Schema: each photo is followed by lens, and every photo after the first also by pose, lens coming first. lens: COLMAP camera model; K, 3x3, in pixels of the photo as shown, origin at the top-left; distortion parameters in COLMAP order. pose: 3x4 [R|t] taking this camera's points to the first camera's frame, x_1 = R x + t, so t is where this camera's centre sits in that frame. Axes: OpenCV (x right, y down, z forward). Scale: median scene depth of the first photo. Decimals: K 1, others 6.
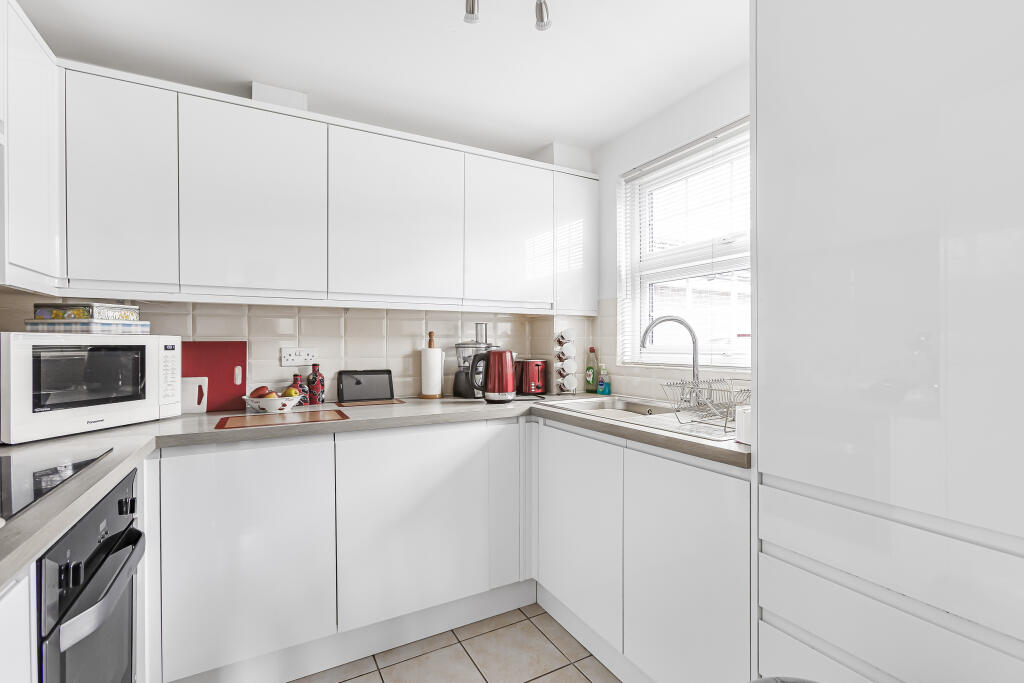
lens RADIAL K [[475.3, 0, 514.9], [0, 475.3, 346.3], [0, 0, 1]] dist [0.000120, 0.020377]
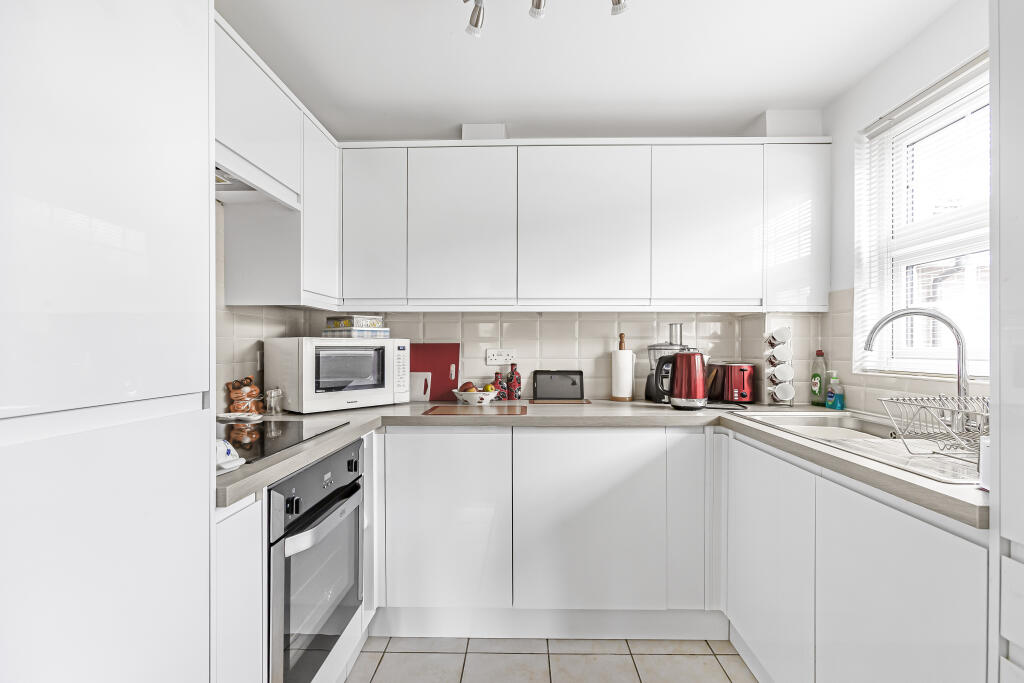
lens RADIAL K [[475.3, 0, 514.9], [0, 475.3, 346.3], [0, 0, 1]] dist [0.000120, 0.020377]
pose [[0.871424, 0.001632, -0.490527, 0.126216], [-0.003757, 0.999987, -0.003348, 0.000444], [0.490516, 0.004761, 0.871419, 0.033517]]
